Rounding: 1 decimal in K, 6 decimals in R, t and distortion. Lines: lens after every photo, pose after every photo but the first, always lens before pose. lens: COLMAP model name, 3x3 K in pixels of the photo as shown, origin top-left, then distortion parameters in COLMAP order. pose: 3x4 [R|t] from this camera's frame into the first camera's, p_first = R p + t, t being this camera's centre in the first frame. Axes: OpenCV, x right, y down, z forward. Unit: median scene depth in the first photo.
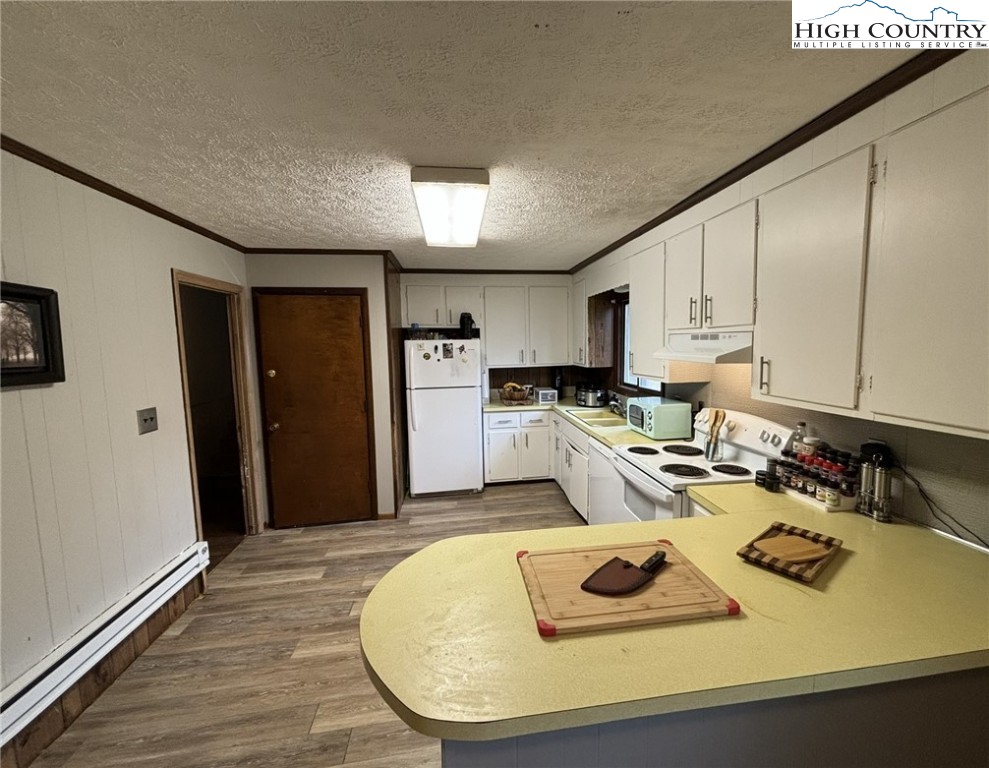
lens RADIAL K [[411.0, 0, 512.6], [0, 411.0, 383.0], [0, 0, 1]] dist [-0.001909, 0.000587]
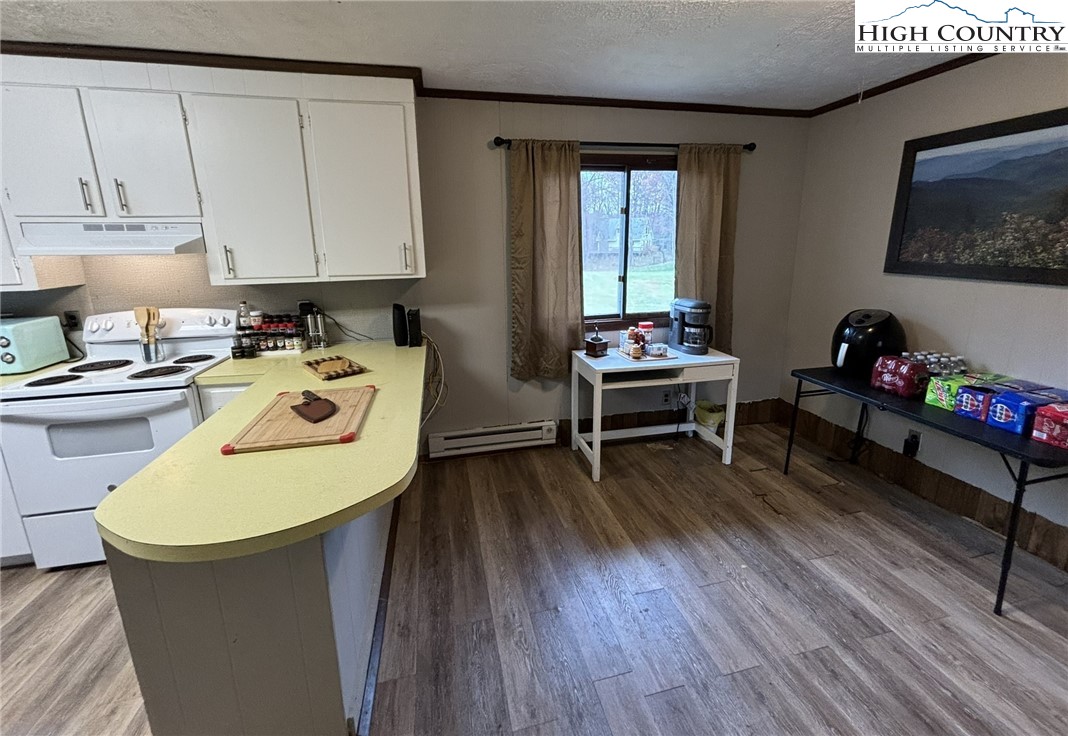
lens RADIAL K [[428.2, 0, 530.6], [0, 428.2, 334.6], [0, 0, 1]] dist [0.000992, -0.000567]
pose [[-0.069306, -0.194207, 0.978509, -0.456544], [0.112292, 0.973115, 0.201090, 0.022704], [-0.991255, 0.123815, -0.045635, 0.159318]]
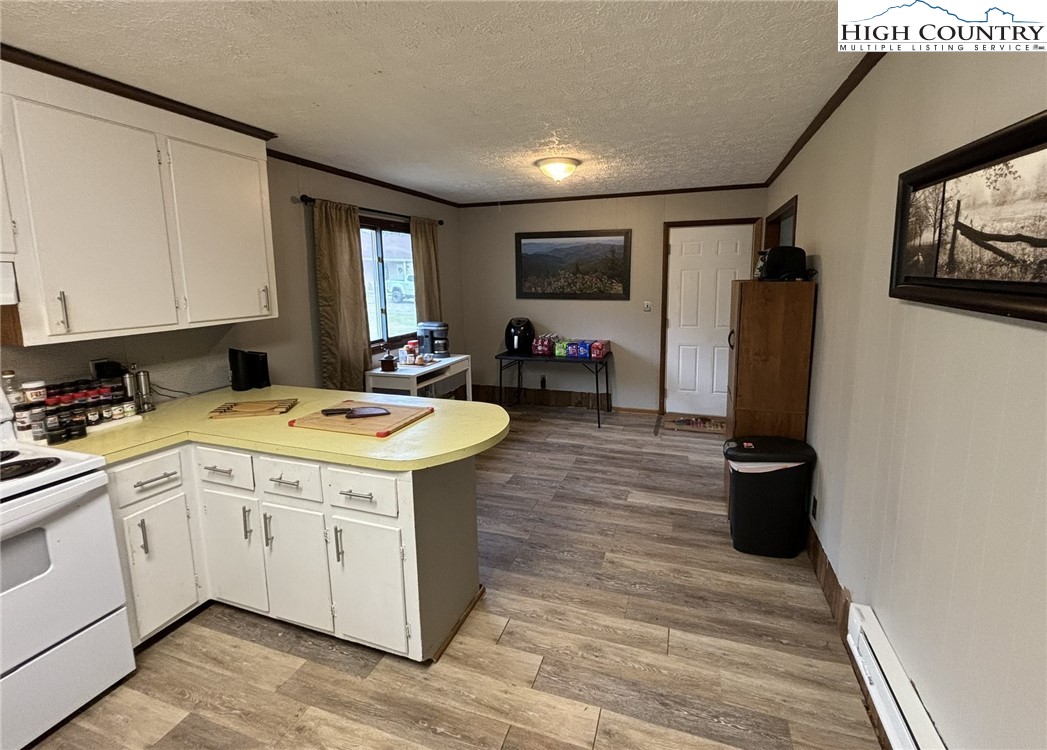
lens RADIAL K [[439.4, 0, 550.1], [0, 439.4, 337.8], [0, 0, 1]] dist [0.001821, -0.000893]
pose [[-0.895639, -0.037210, 0.443223, -0.514857], [0.067664, 0.973497, 0.218460, -0.068889], [-0.439605, 0.225652, -0.869384, 0.934223]]
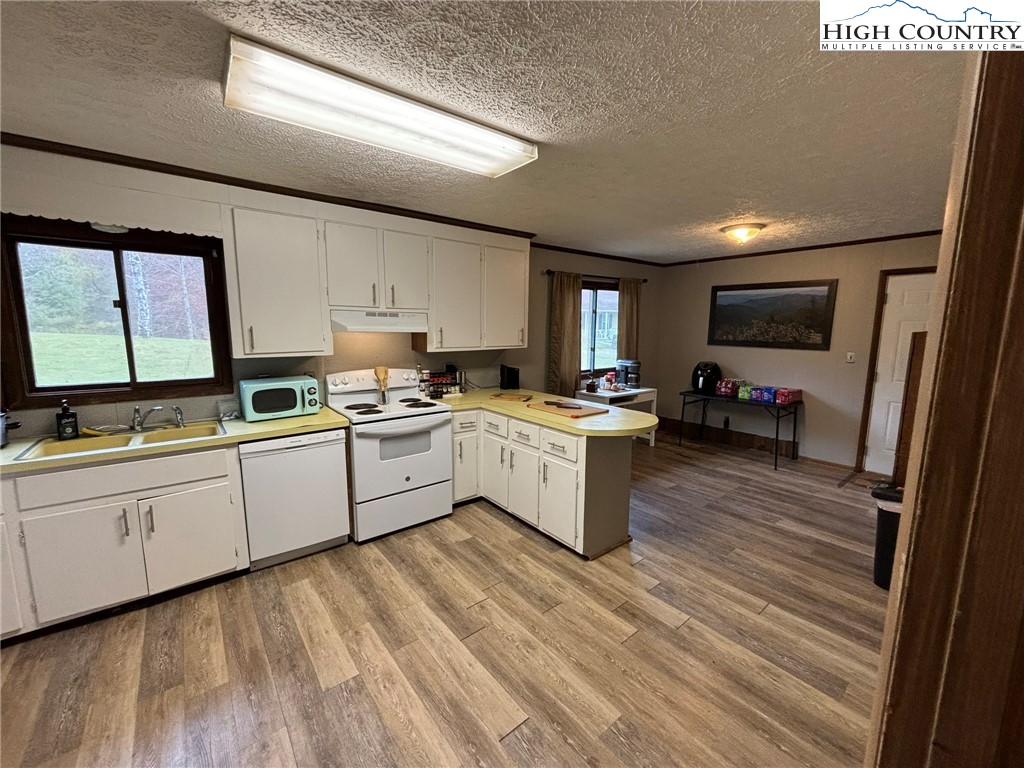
lens RADIAL K [[411.0, 0, 511.6], [0, 411.0, 381.7], [0, 0, 1]] dist [0.000938, -0.001323]
pose [[-0.498651, -0.104177, 0.860520, -0.803419], [0.086277, 0.981856, 0.168862, -0.073374], [-0.862499, 0.158446, -0.480615, 1.122512]]
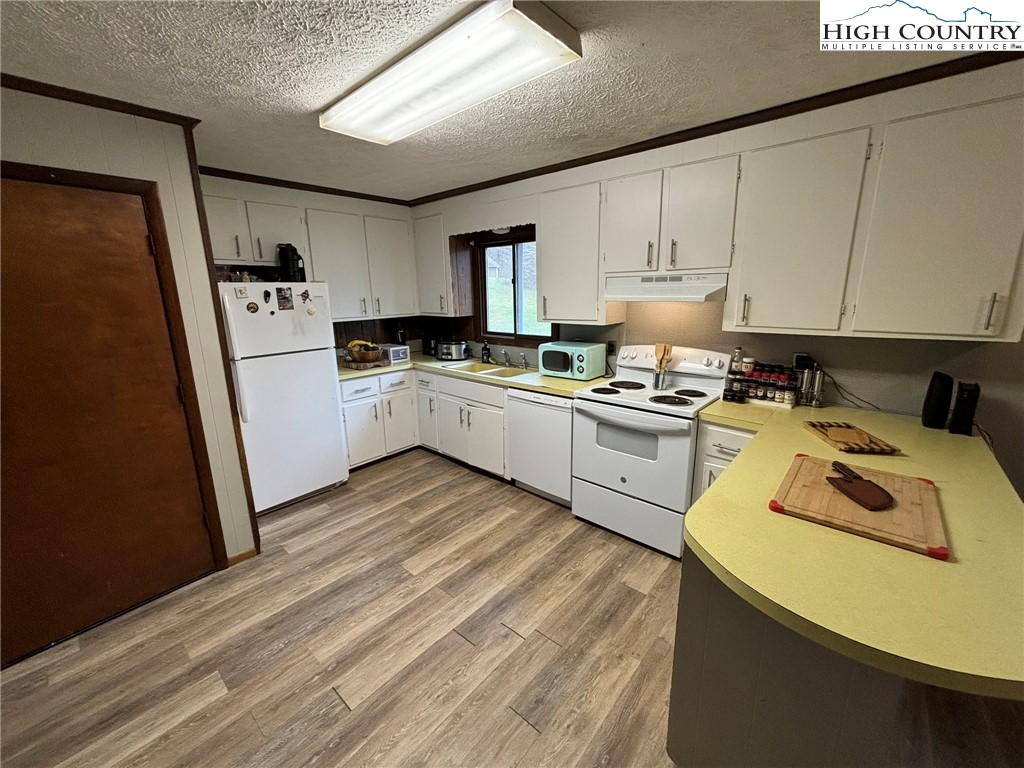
lens RADIAL K [[411.0, 0, 512.7], [0, 411.0, 383.3], [0, 0, 1]] dist [0.000938, -0.001323]
pose [[0.766662, -0.136532, 0.627366, -0.479594], [0.066546, 0.988763, 0.133861, -0.008868], [-0.638593, -0.060878, 0.767133, 0.334422]]
